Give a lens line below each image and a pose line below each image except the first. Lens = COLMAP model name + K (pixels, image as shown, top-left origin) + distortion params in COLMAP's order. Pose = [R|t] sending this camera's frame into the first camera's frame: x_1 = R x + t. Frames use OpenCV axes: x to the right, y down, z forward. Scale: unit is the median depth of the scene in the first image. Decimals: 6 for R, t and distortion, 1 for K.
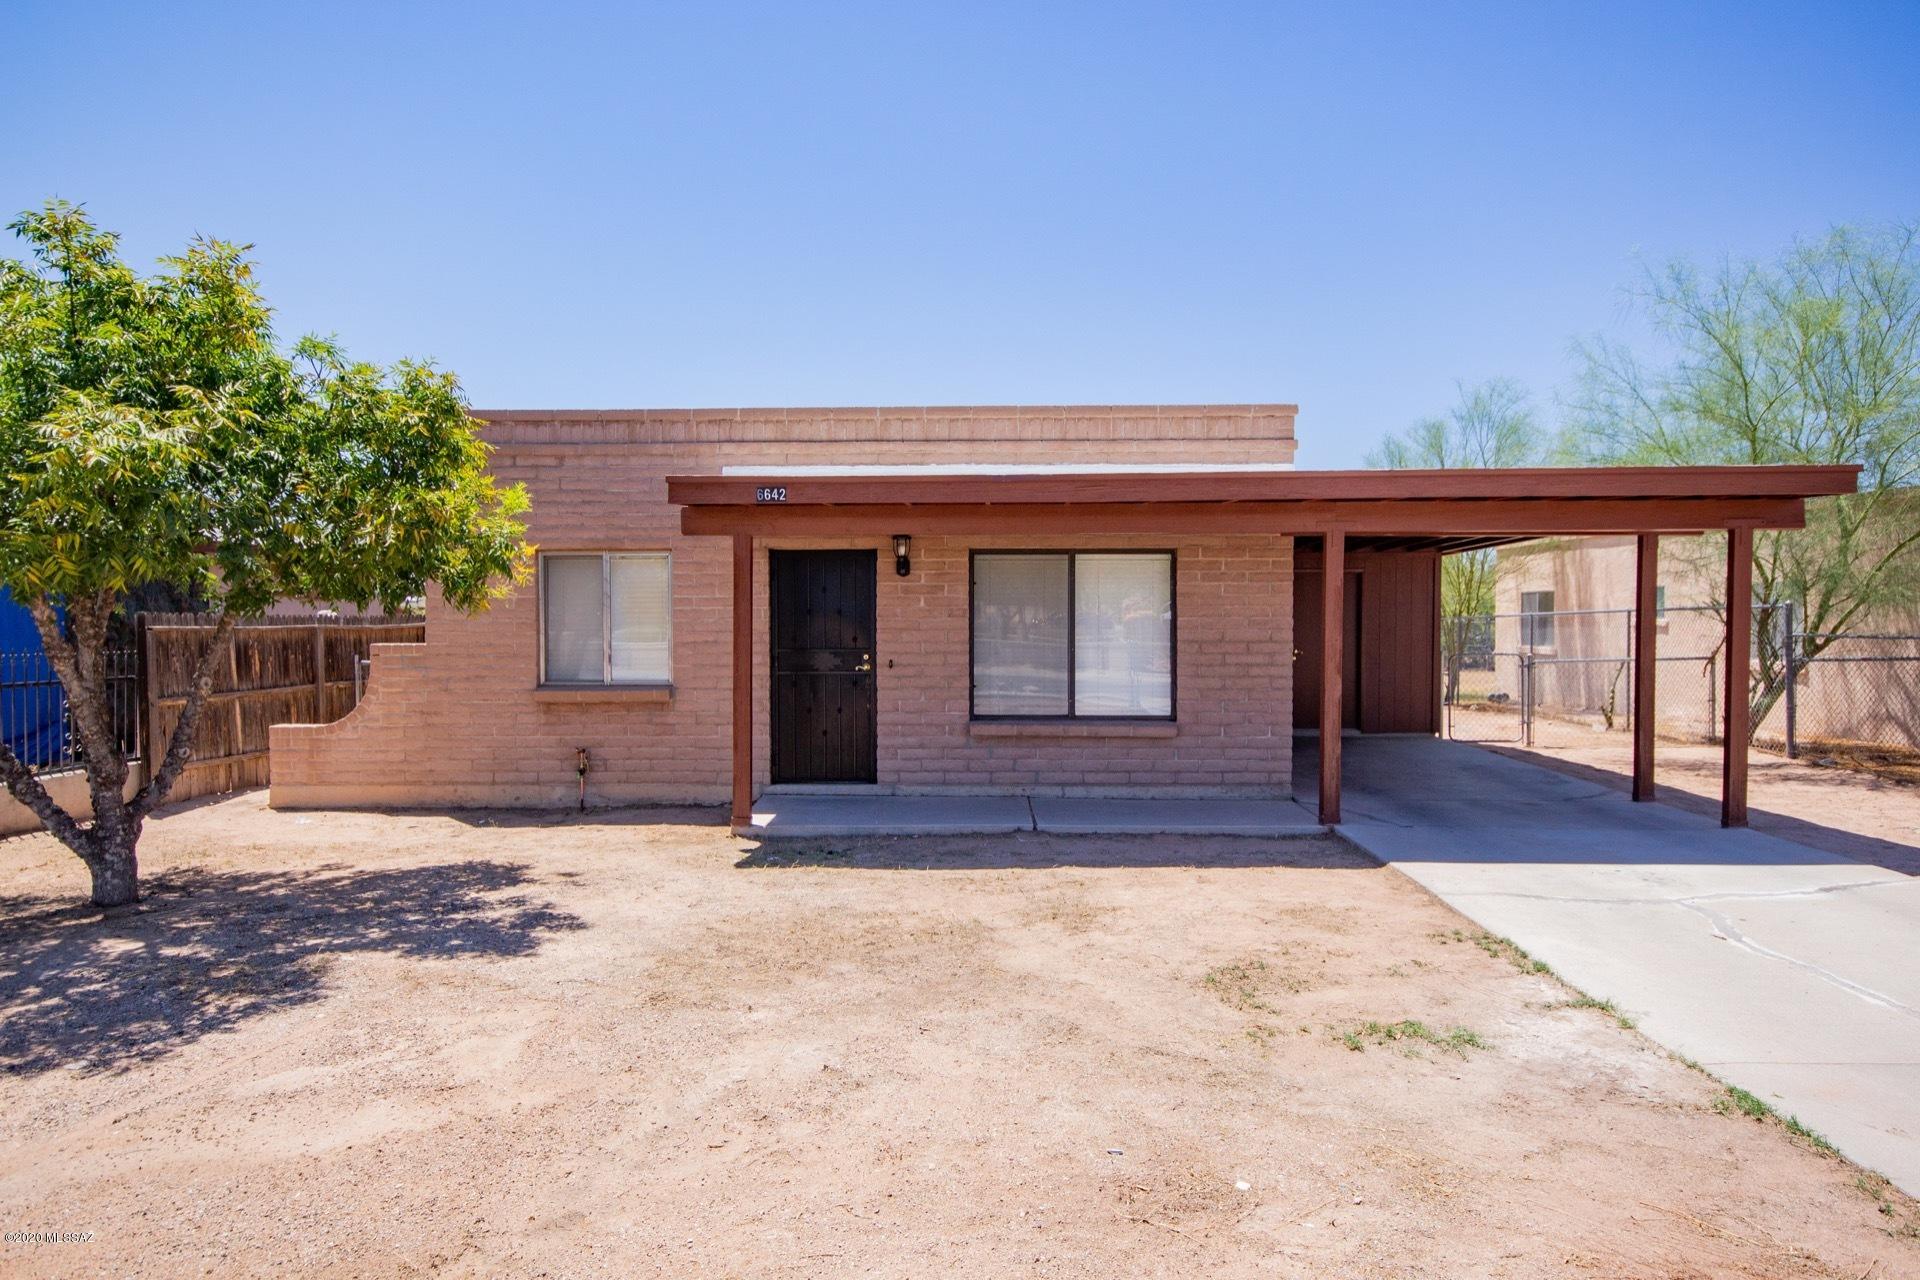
lens RADIAL K [[1123.2, 0, 980.9], [0, 1123.2, 639.5], [0, 0, 1]] dist [0.000249, 0.012011]
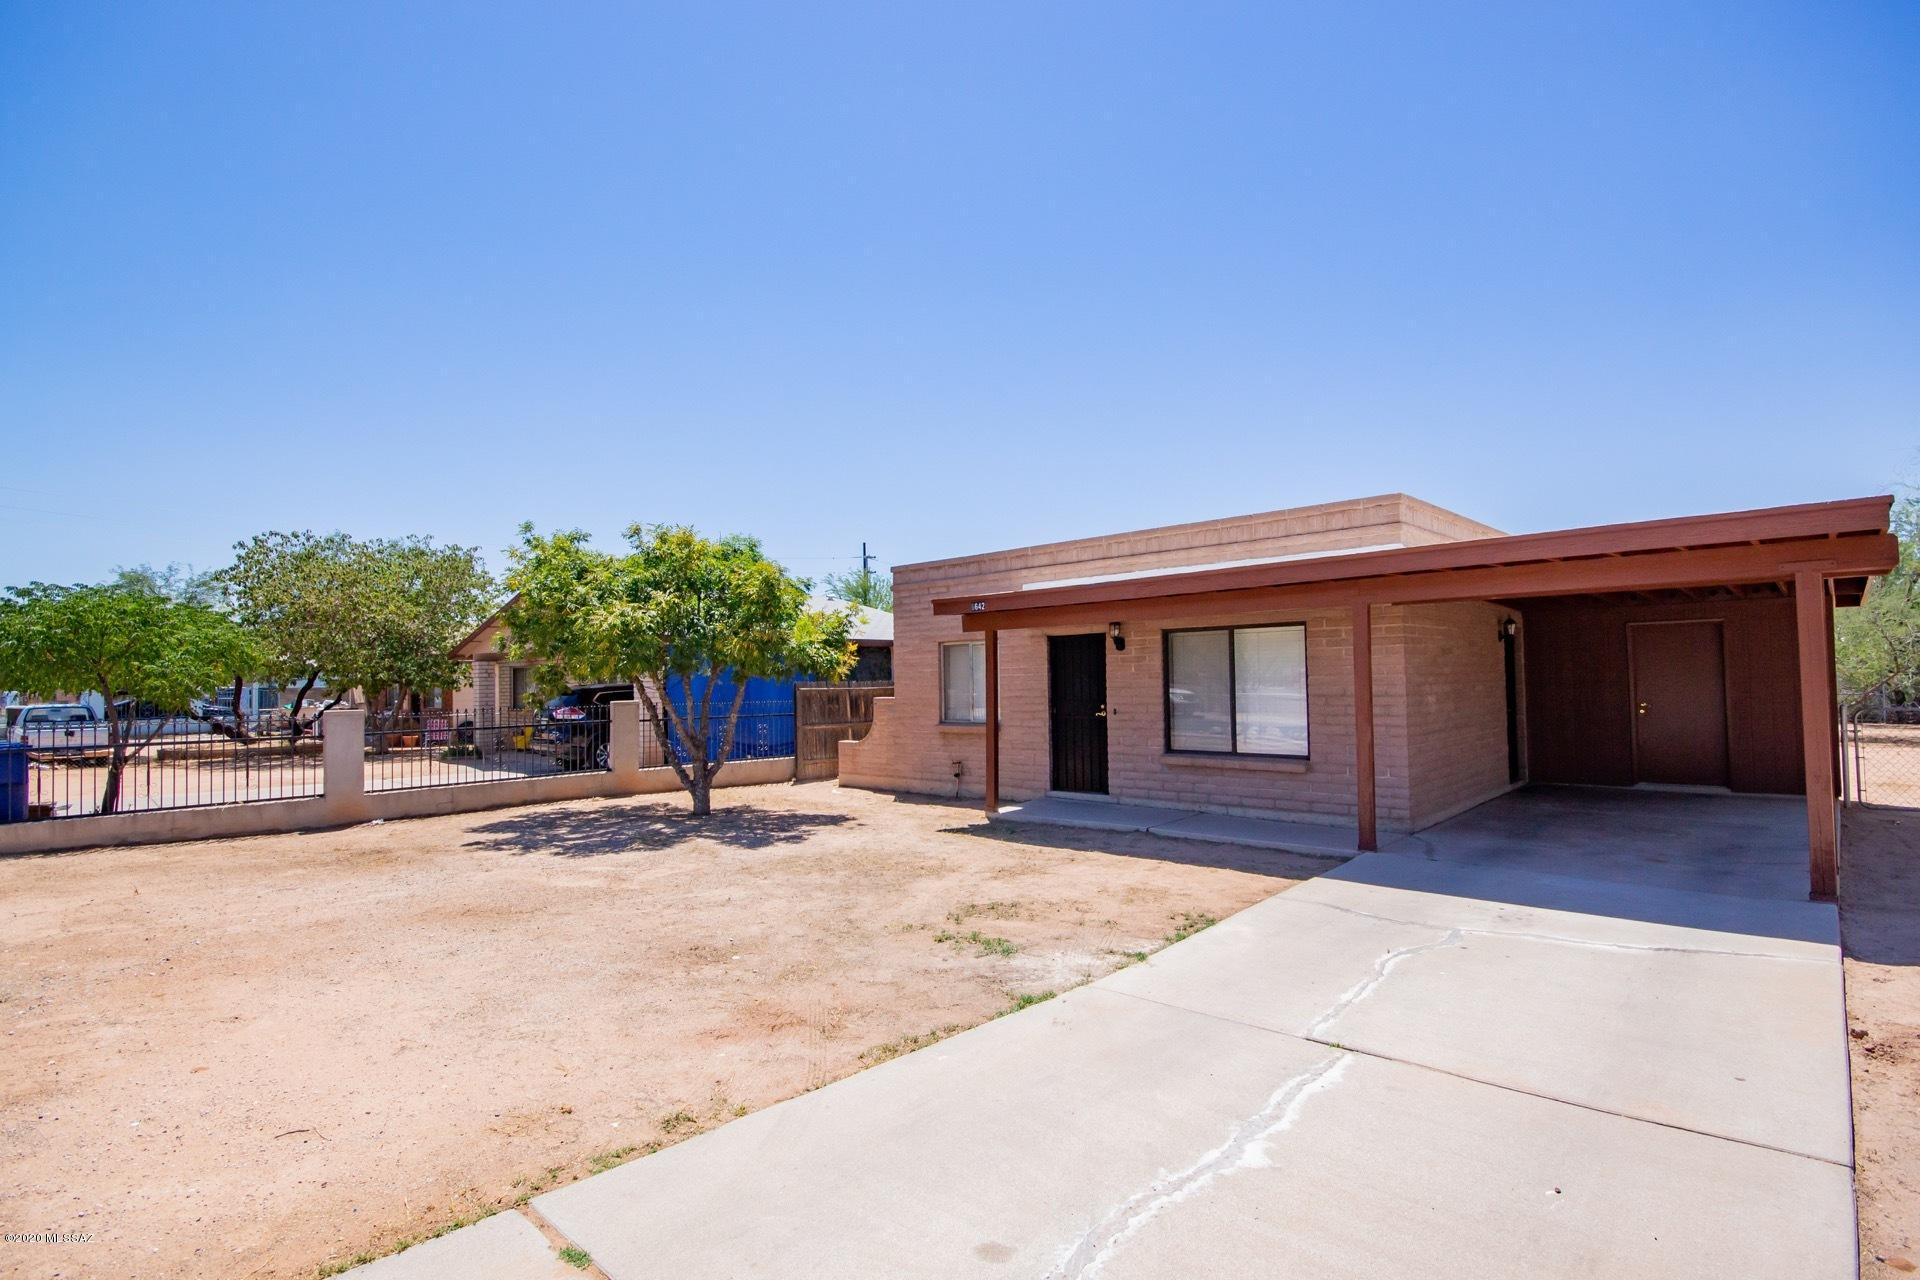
lens RADIAL K [[933.8, 0, 986.2], [0, 933.8, 637.2], [0, 0, 1]] dist [0.001275, 0.000216]
pose [[0.750157, -0.042782, -0.659875, 0.591031], [0.004926, 0.998239, -0.059119, -0.003372], [0.661242, 0.041098, 0.749046, -0.009897]]
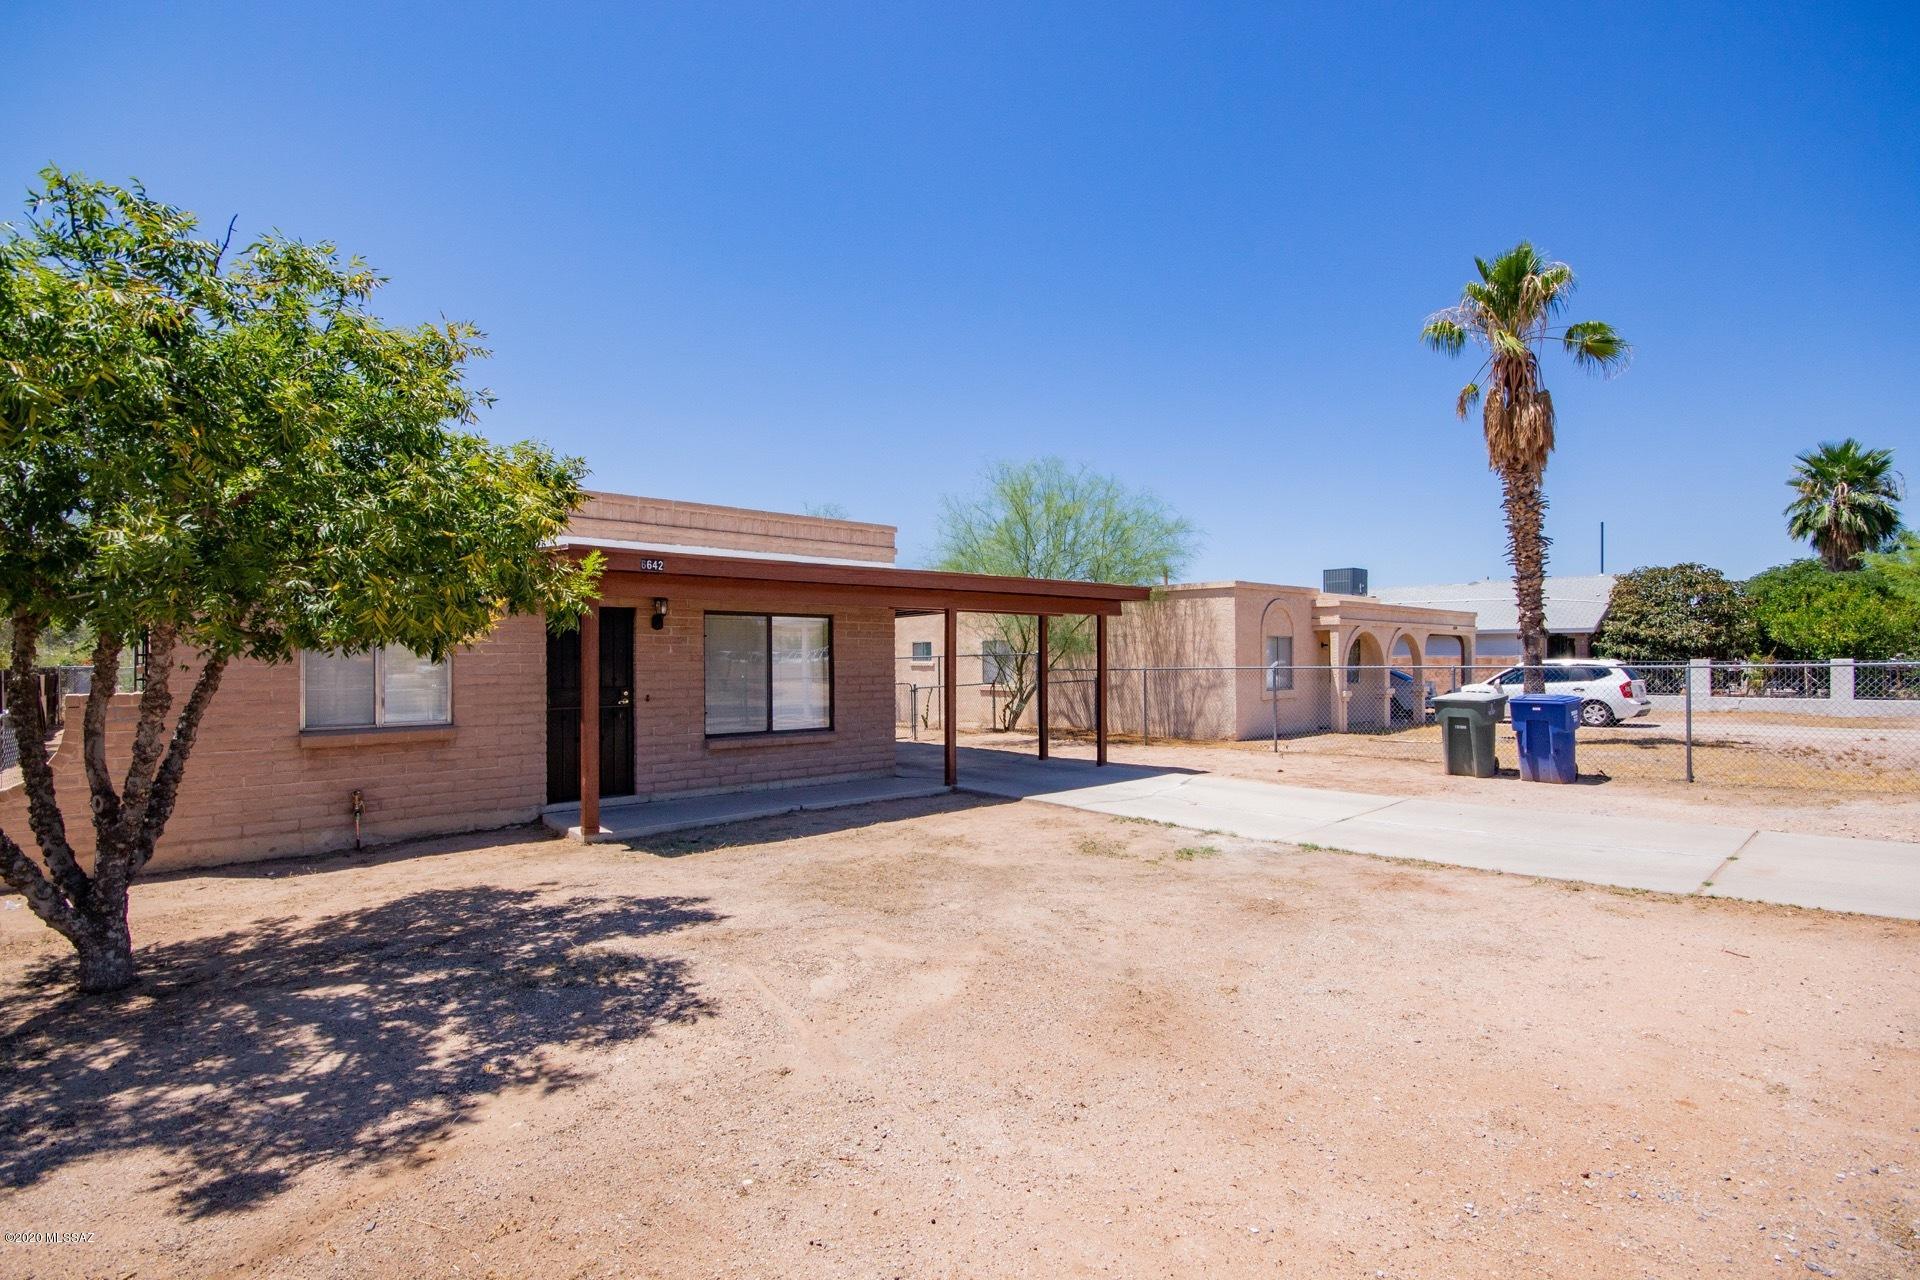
lens RADIAL K [[891.7, 0, 965.9], [0, 891.7, 636.6], [0, 0, 1]] dist [0.001992, 0.000446]
pose [[0.729119, 0.014607, 0.684231, -0.508994], [0.018202, 0.999005, -0.040723, -0.000158], [-0.684145, 0.042146, 0.728127, 0.016656]]
